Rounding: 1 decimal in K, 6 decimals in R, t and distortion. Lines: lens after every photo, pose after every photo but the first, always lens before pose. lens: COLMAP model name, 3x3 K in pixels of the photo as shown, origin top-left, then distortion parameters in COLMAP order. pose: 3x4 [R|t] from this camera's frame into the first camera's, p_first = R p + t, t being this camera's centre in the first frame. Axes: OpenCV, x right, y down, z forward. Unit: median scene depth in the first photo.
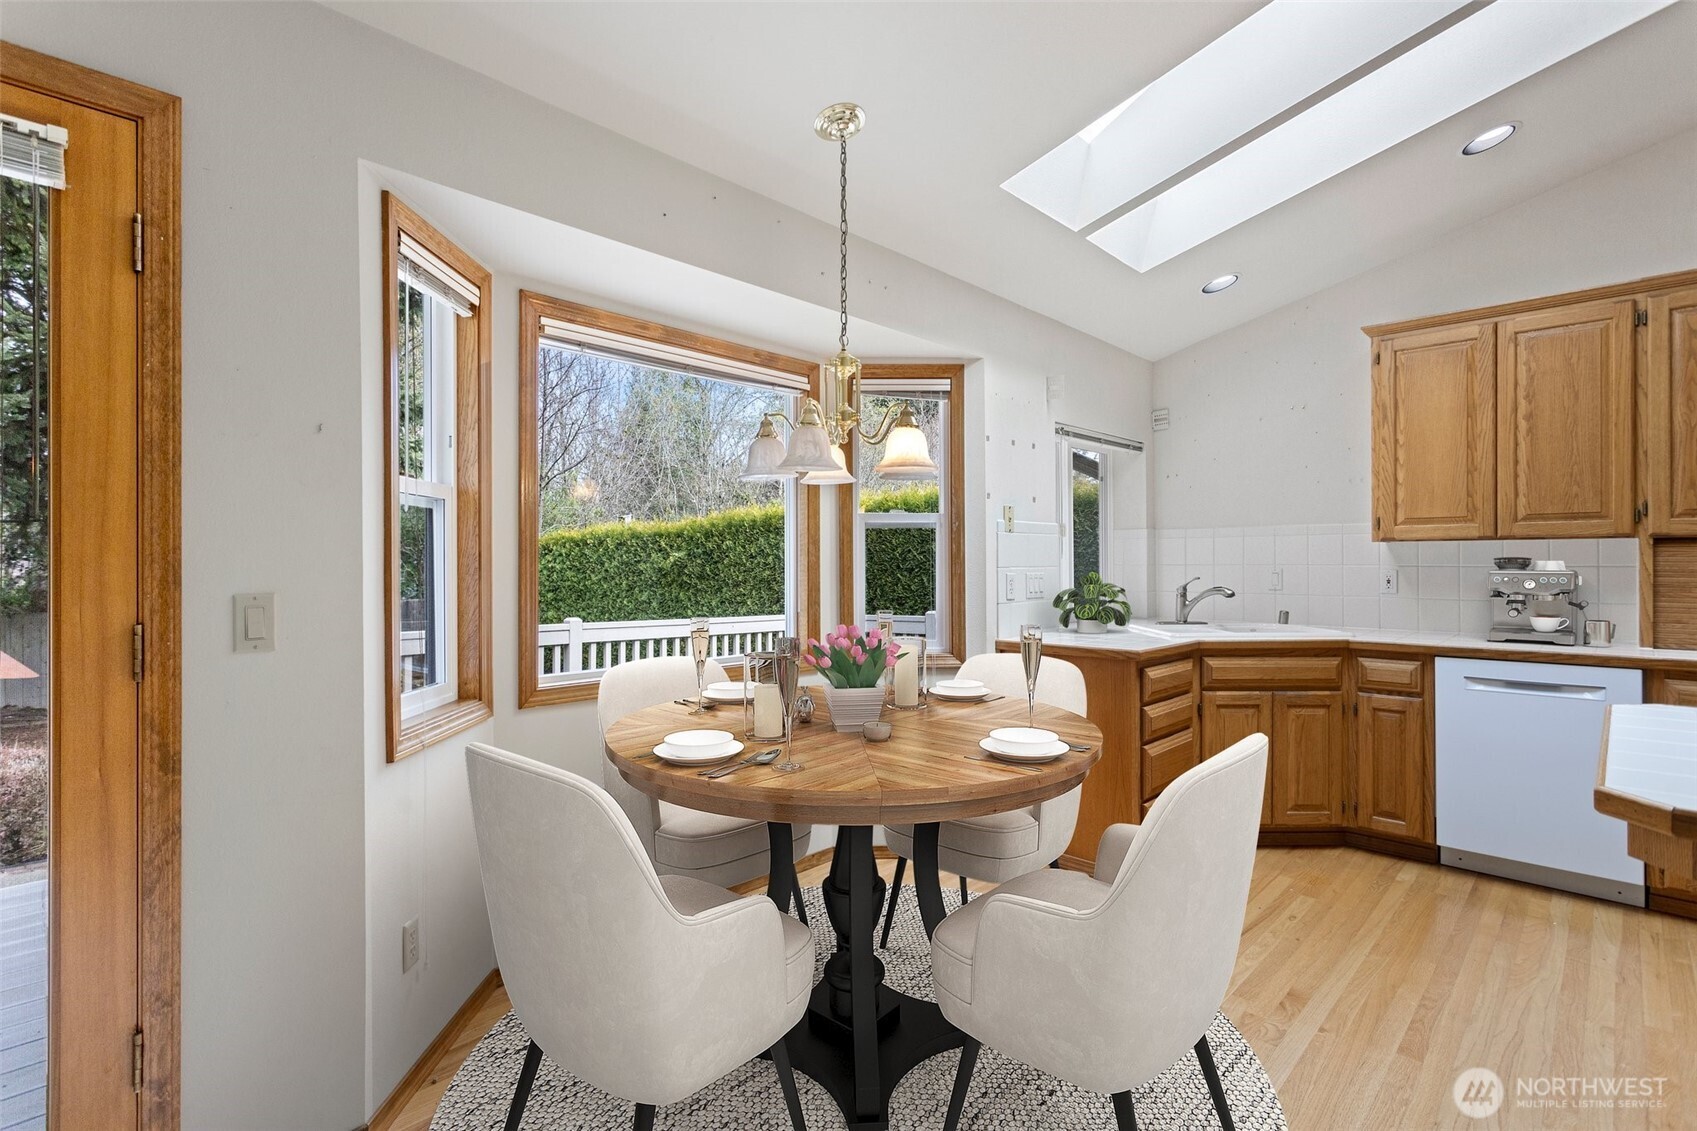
lens RADIAL K [[817.5, 0, 850.2], [0, 817.5, 560.9], [0, 0, 1]] dist [-0.002317, 0.000954]
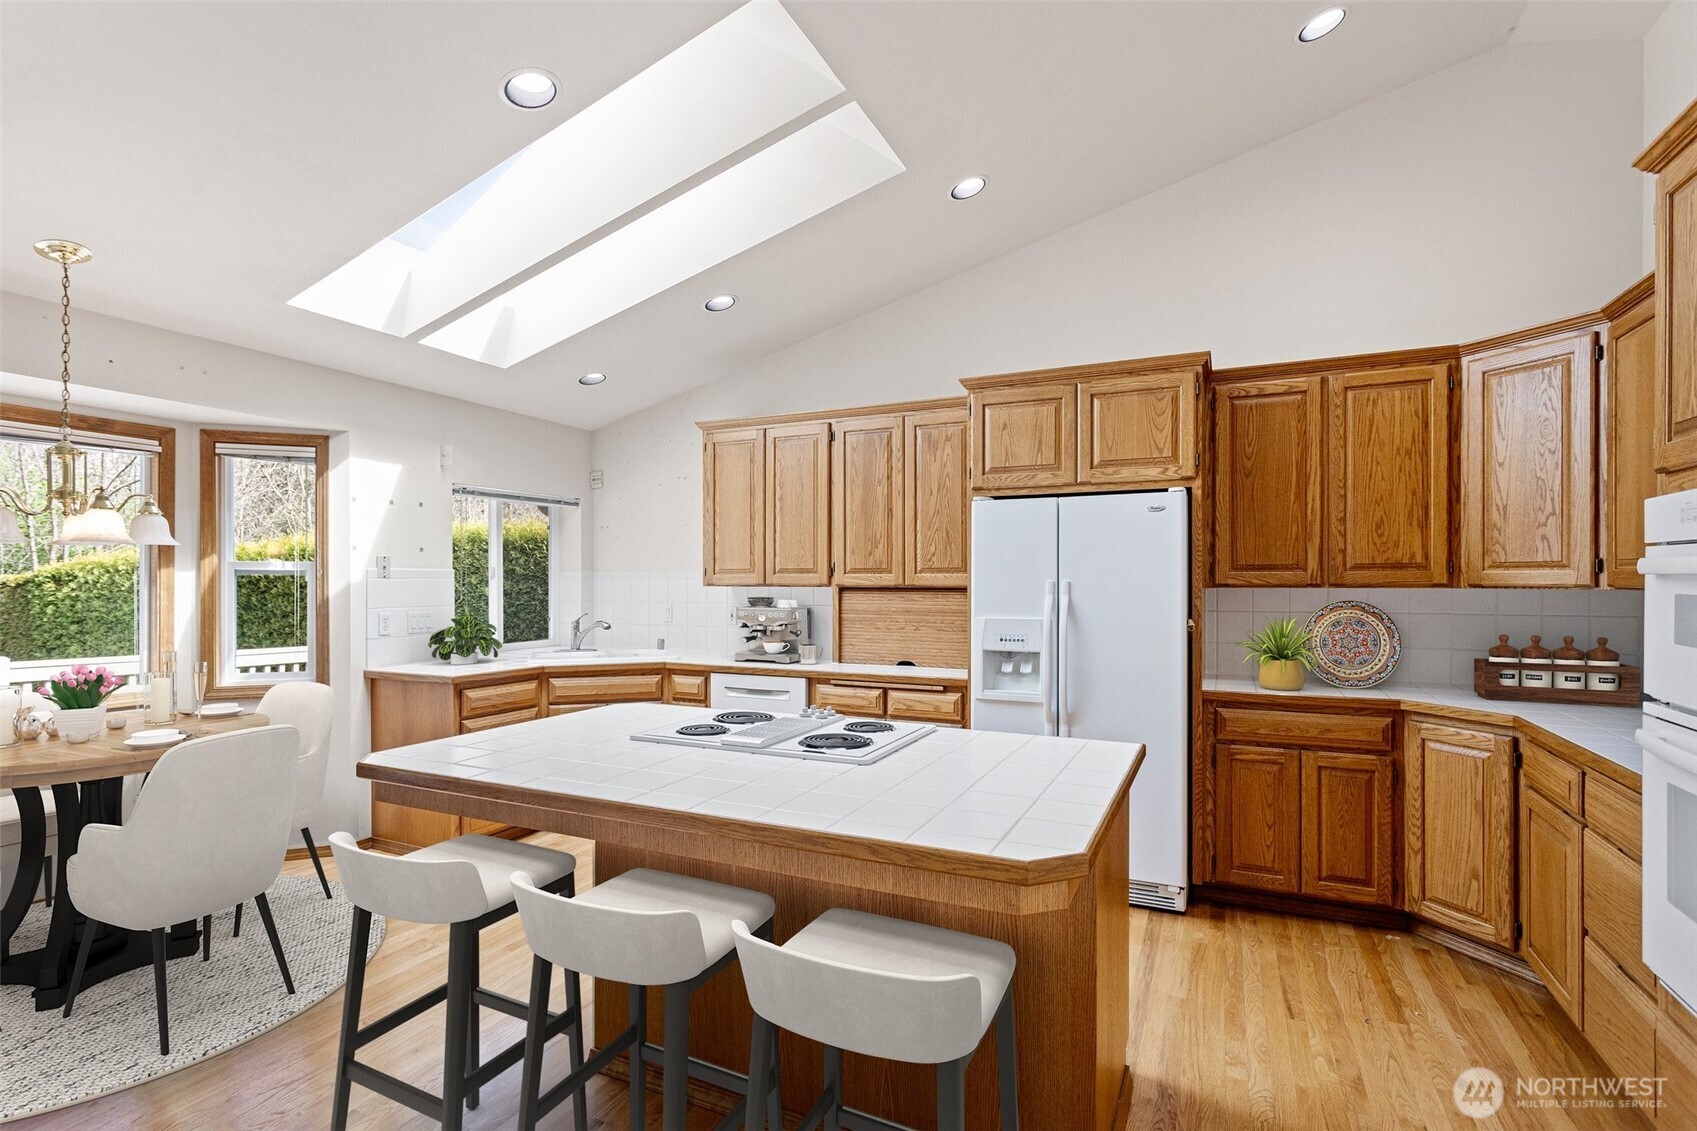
lens RADIAL K [[817.5, 0, 839.8], [0, 817.5, 595.6], [0, 0, 1]] dist [-0.002317, 0.000954]
pose [[0.948880, -0.002256, 0.315628, 0.462685], [-0.003305, 0.999849, 0.017081, -0.033751], [-0.315619, -0.017251, 0.948729, -0.343726]]
